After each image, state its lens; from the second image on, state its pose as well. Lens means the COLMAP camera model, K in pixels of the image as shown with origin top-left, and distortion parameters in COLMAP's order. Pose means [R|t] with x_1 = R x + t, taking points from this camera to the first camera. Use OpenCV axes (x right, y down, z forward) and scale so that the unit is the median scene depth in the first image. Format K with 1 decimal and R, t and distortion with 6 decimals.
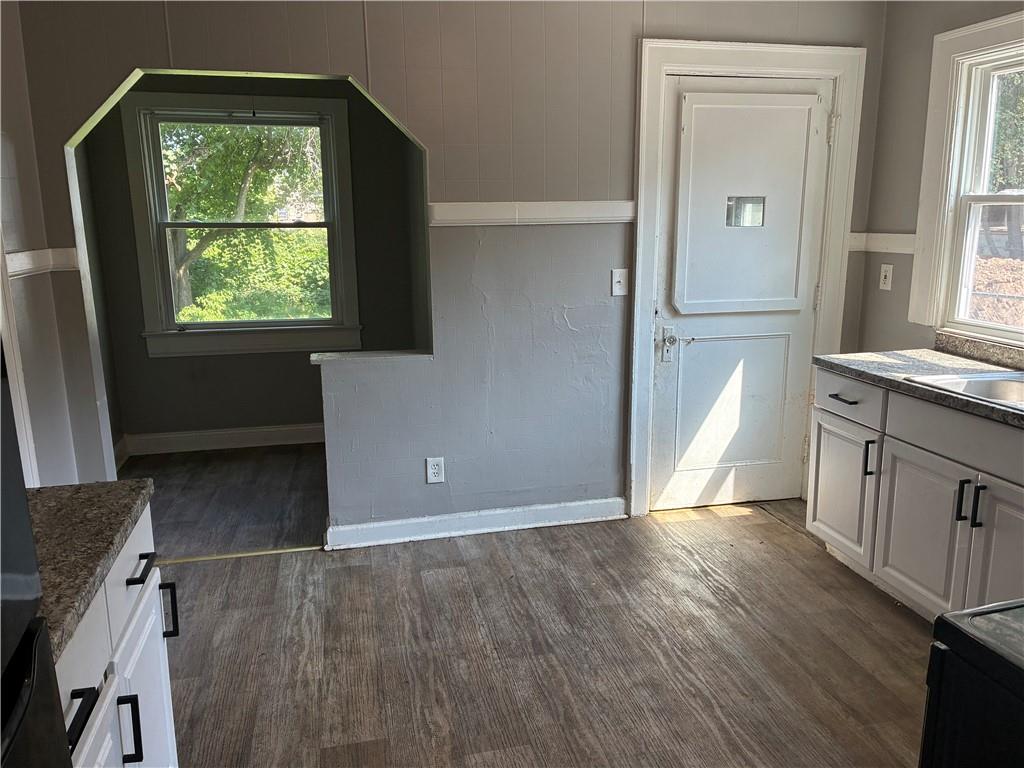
lens RADIAL K [[776.9, 0, 512.8], [0, 776.9, 381.8], [0, 0, 1]] dist [0.051675, -0.071776]
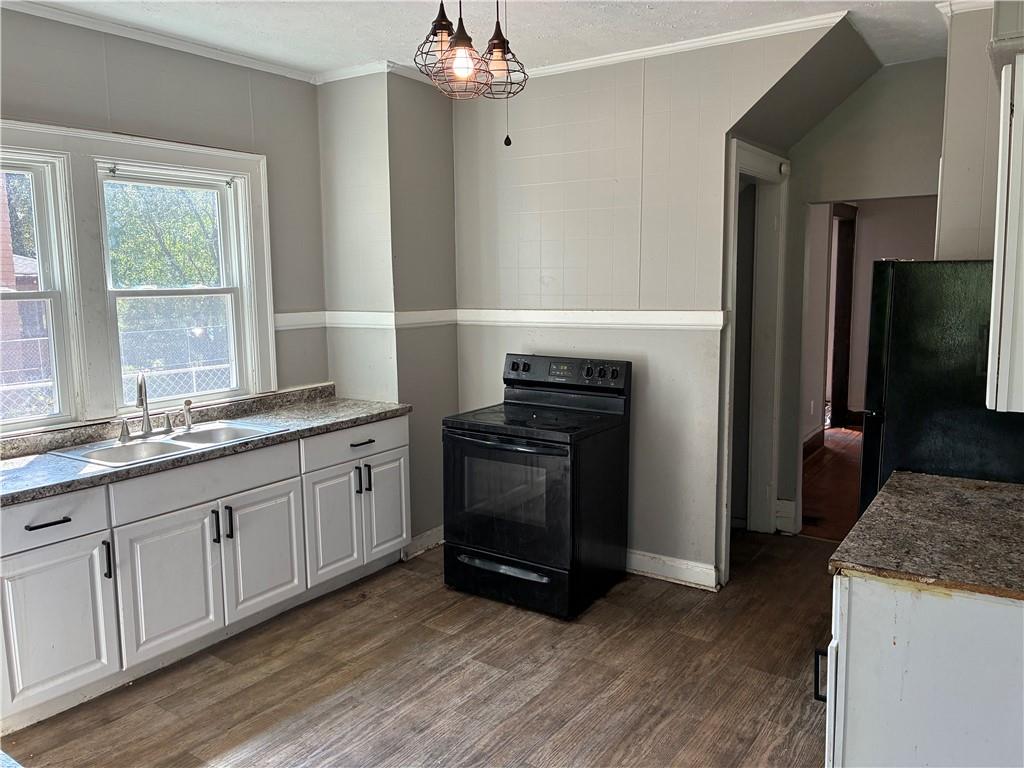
lens RADIAL K [[776.9, 0, 512.8], [0, 776.9, 381.8], [0, 0, 1]] dist [0.051675, -0.071776]
pose [[-0.669088, -0.083643, 0.738462, -0.640862], [0.172761, 0.948921, 0.264013, -0.310702], [-0.722824, 0.304225, -0.620461, 1.297201]]
